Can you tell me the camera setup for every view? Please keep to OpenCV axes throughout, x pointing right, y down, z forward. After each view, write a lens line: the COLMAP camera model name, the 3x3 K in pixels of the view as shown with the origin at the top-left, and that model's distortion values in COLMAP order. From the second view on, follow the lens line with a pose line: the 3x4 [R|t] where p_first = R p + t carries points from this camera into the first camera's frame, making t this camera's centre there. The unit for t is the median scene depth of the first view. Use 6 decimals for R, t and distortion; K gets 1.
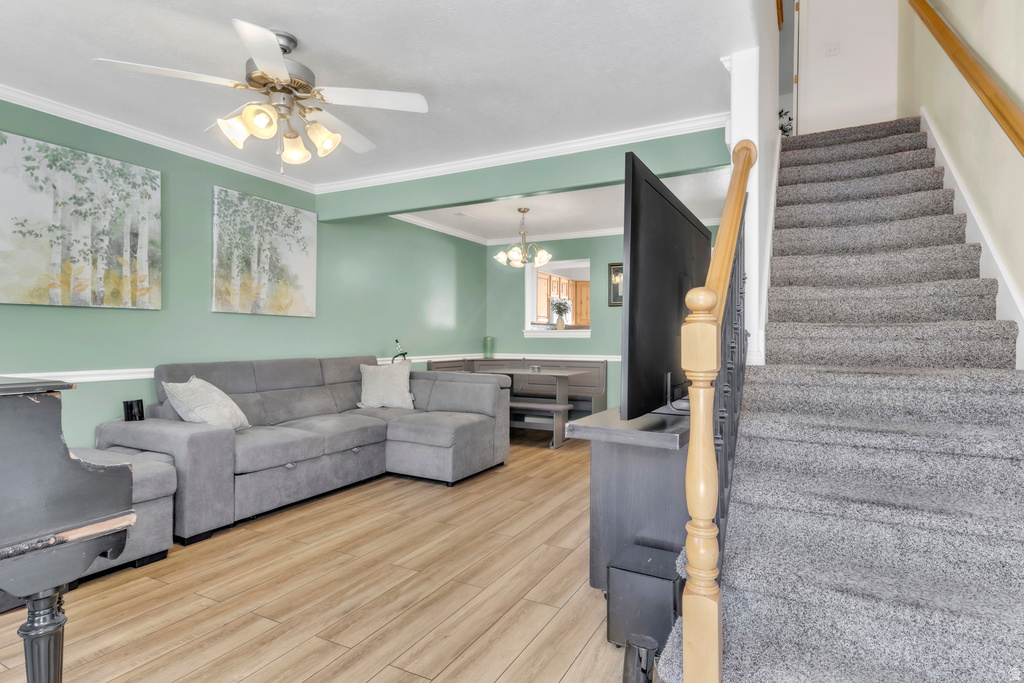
lens RADIAL K [[539.6, 0, 515.7], [0, 539.6, 338.7], [0, 0, 1]] dist [0.002668, -0.000600]
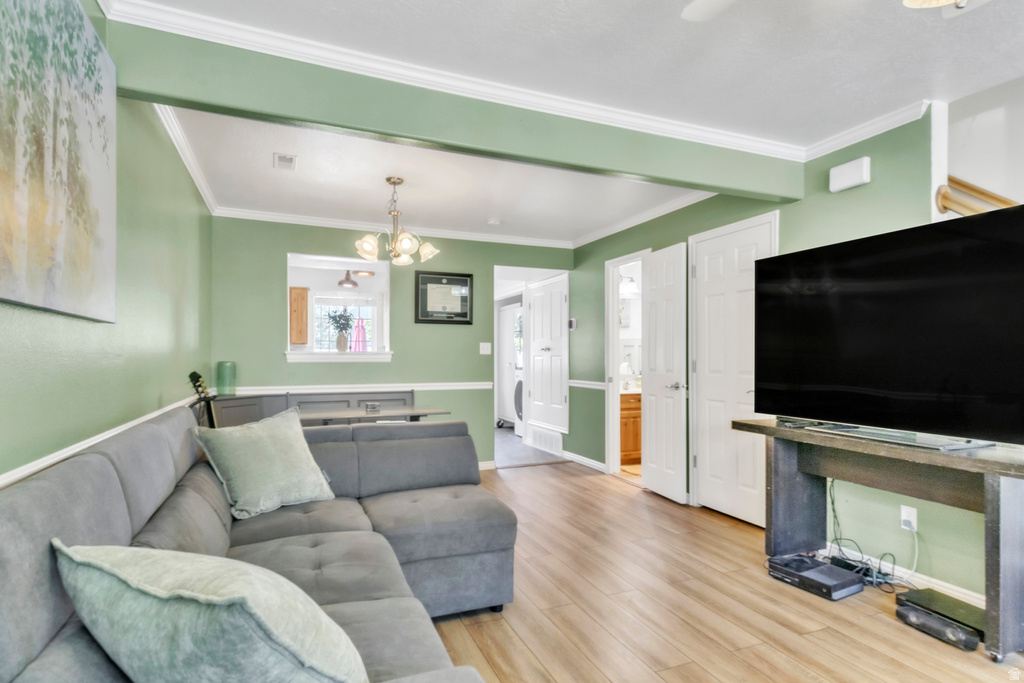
lens RADIAL K [[539.6, 0, 508.0], [0, 539.6, 356.3], [0, 0, 1]] dist [0.002668, -0.000600]
pose [[0.636377, -0.003487, 0.771370, -0.579563], [0.004366, 0.999990, 0.000918, -0.015539], [-0.771366, 0.002783, 0.636386, 0.592678]]
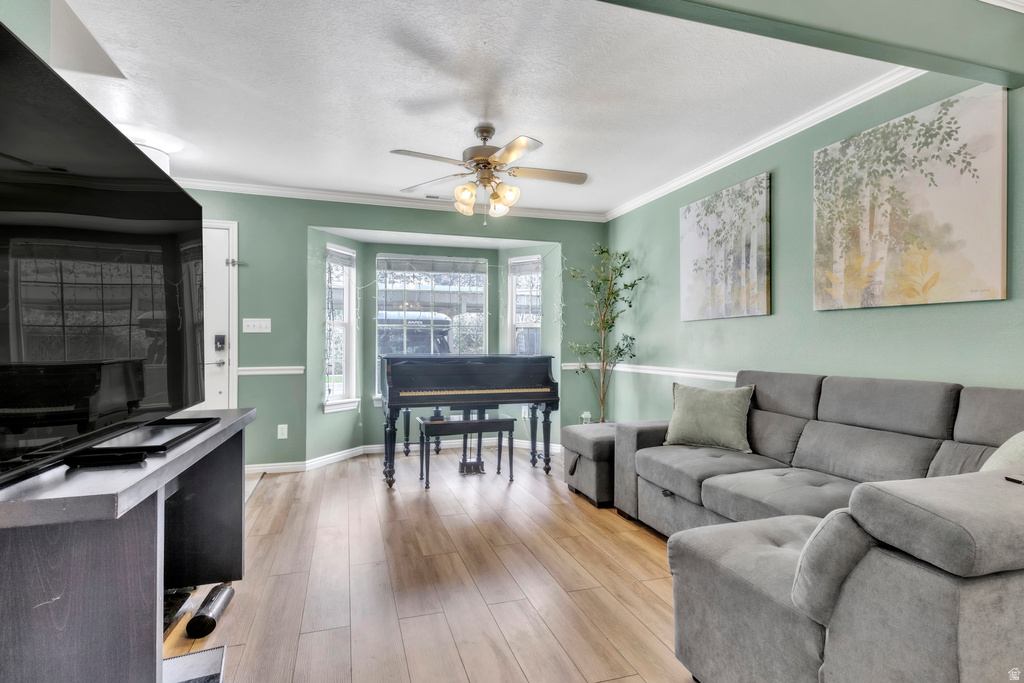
lens RADIAL K [[505.8, 0, 513.4], [0, 505.8, 345.9], [0, 0, 1]] dist [-0.000255, -0.000379]
pose [[-0.689782, 0.000441, -0.724017, 0.275887], [-0.002035, 0.999995, 0.002548, 0.000484], [0.724014, 0.003231, -0.689778, 1.154993]]
